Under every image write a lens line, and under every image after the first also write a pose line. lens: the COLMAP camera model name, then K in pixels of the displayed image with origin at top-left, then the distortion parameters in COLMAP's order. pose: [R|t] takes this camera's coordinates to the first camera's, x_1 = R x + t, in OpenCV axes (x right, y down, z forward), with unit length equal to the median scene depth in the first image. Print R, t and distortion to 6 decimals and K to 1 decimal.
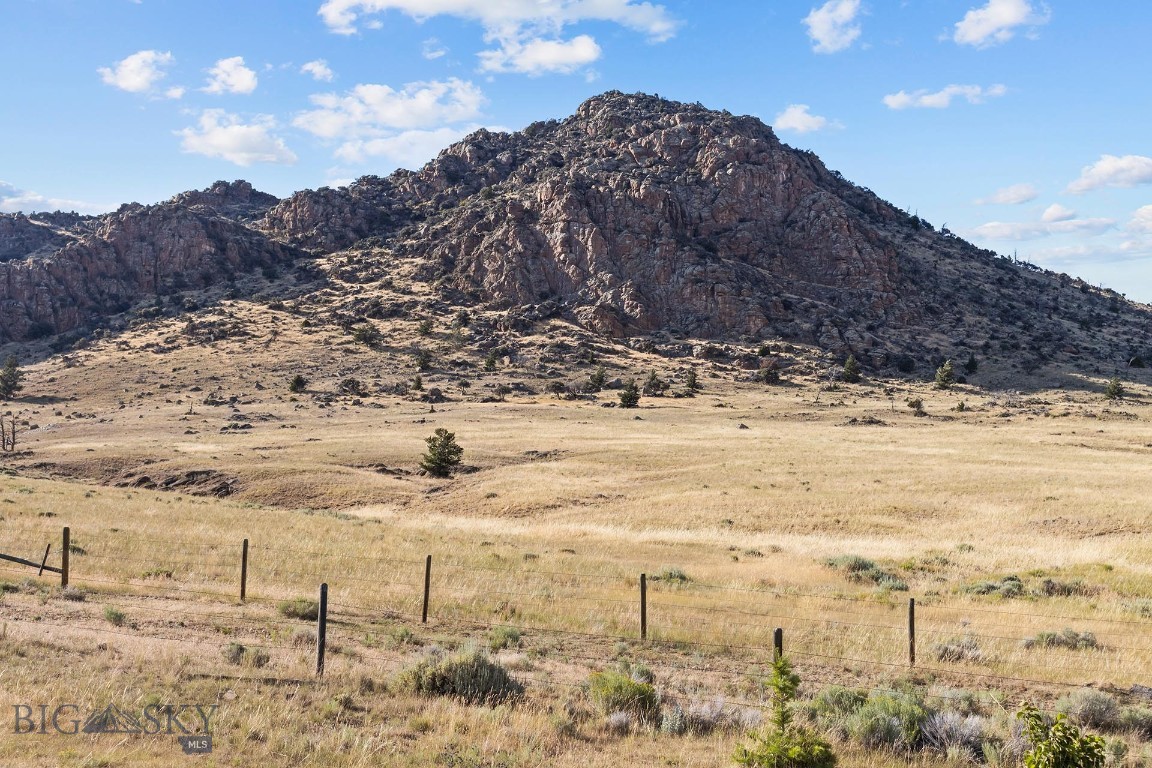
lens RADIAL K [[1869.3, 0, 576.0], [0, 1869.3, 384.0], [0, 0, 1]] dist [0.061695, 0.056592]
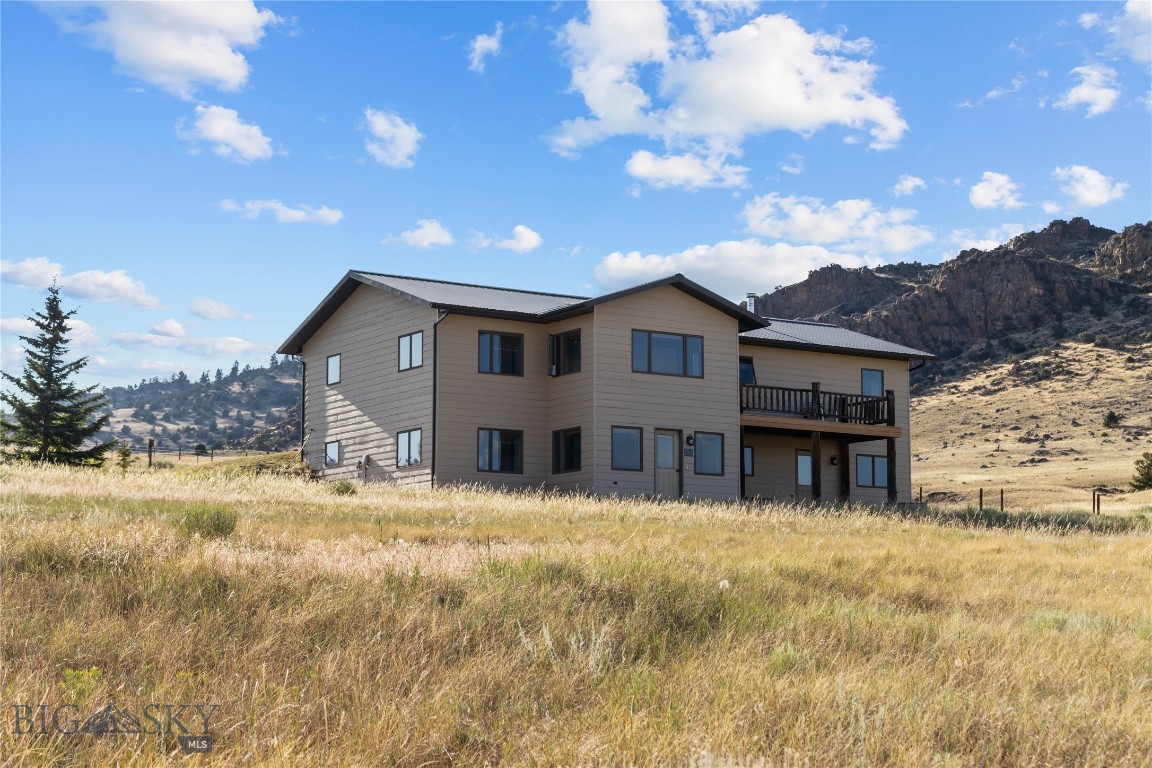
lens RADIAL K [[2043.9, 0, 576.0], [0, 2043.9, 384.0], [0, 0, 1]] dist [0.046183, 0.070637]
pose [[0.898646, -0.045372, -0.436322, 0.067457], [0.036233, 0.998915, -0.029250, 0.002319], [0.437175, 0.010476, 0.899315, -0.121545]]
